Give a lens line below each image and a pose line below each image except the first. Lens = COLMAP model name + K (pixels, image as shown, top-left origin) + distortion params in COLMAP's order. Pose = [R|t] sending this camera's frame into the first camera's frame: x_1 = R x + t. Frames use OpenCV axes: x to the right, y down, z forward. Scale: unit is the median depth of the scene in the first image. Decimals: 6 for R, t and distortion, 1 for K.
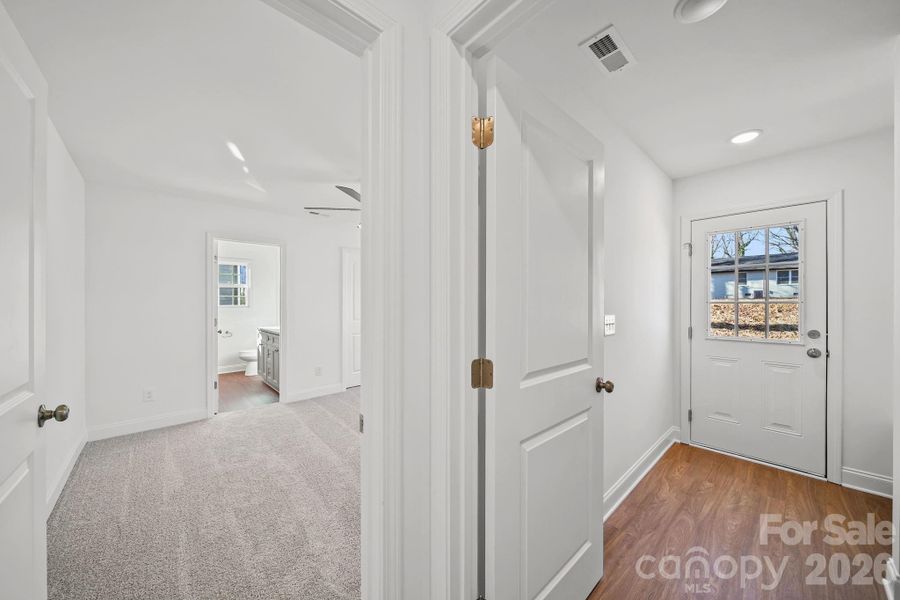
lens RADIAL K [[326.1, 0, 454.4], [0, 326.1, 302.5], [0, 0, 1]] dist [-0.000529, -0.000074]
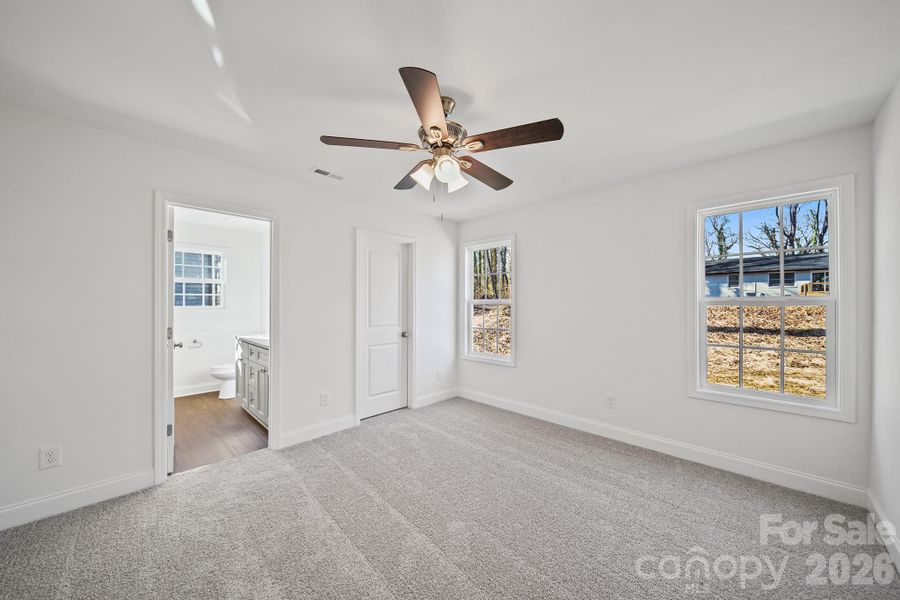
lens RADIAL K [[320.6, 0, 447.3], [0, 320.6, 303.8], [0, 0, 1]] dist [-0.000872, -0.000095]
pose [[0.999141, 0.004251, 0.041210, -0.169153], [-0.004300, 0.999990, 0.001098, -0.000454], [-0.041205, -0.001275, 0.999150, 0.277383]]
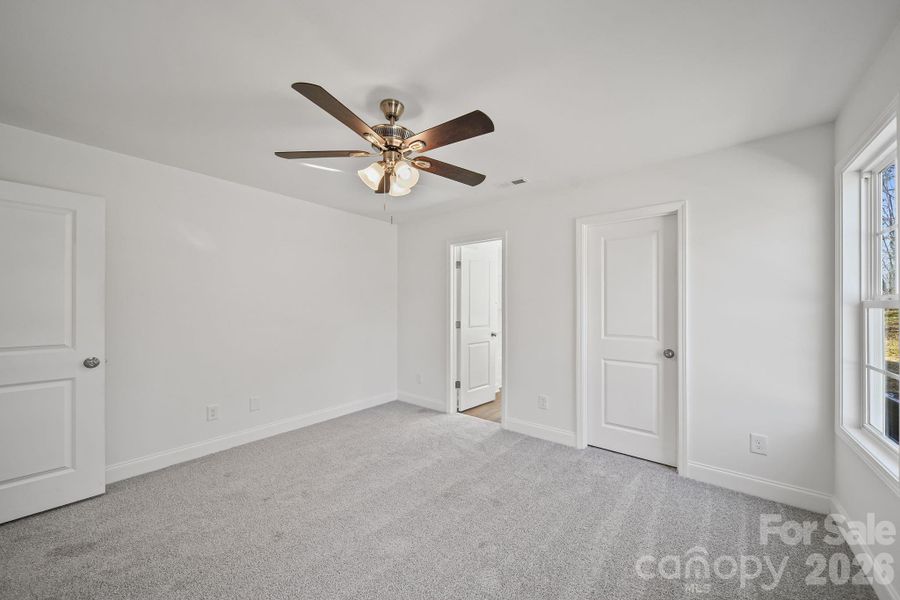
lens RADIAL K [[326.1, 0, 454.4], [0, 326.1, 302.5], [0, 0, 1]] dist [-0.000529, -0.000074]
pose [[0.147348, -0.006064, -0.989066, 0.249410], [0.001697, 0.999981, -0.005878, -0.003143], [0.989083, -0.000813, 0.147355, 0.677495]]
